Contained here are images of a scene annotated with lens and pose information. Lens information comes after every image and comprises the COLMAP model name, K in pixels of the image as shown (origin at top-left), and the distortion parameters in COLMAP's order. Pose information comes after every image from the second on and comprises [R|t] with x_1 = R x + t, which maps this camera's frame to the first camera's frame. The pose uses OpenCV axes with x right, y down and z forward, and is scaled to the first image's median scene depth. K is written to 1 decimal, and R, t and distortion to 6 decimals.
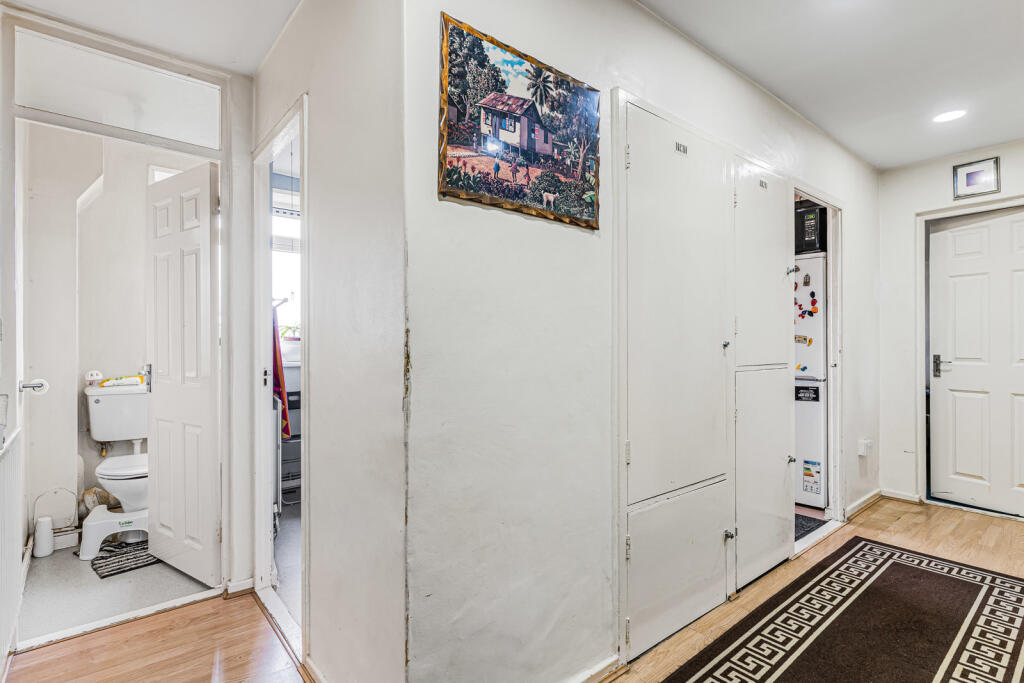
lens RADIAL K [[496.9, 0, 503.4], [0, 496.9, 345.2], [0, 0, 1]] dist [0.005489, -0.000415]
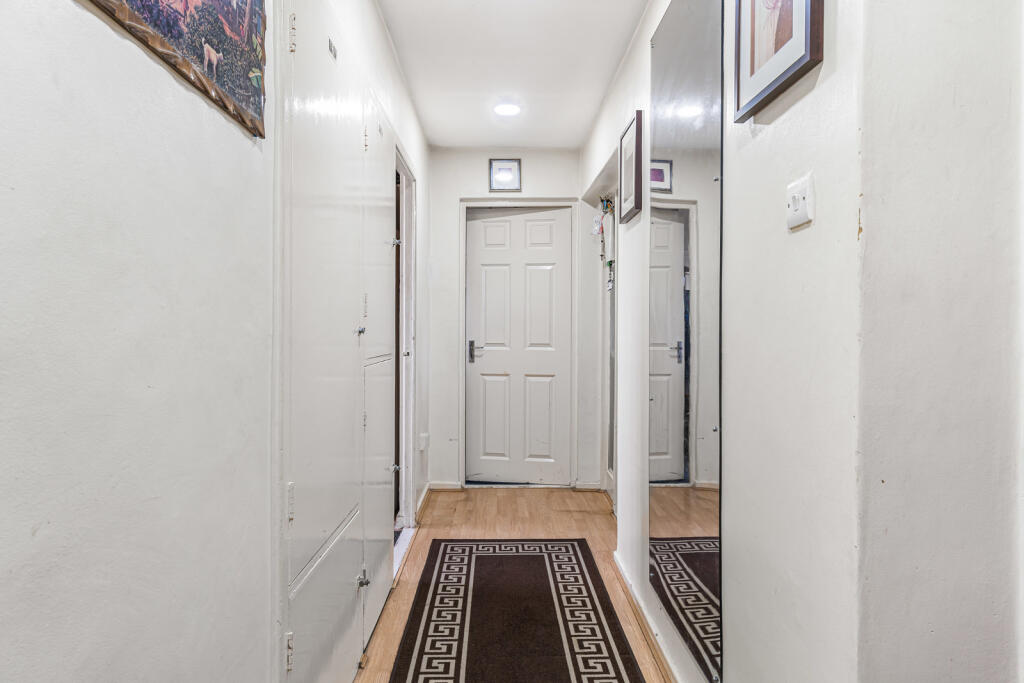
lens RADIAL K [[635.8, 0, 515.1], [0, 635.8, 333.7], [0, 0, 1]] dist [0.006411, -0.002386]
pose [[0.615516, -0.002899, 0.788119, -0.128587], [-0.001729, 0.999986, 0.005028, -0.002131], [-0.788122, -0.004457, 0.615502, 0.169570]]
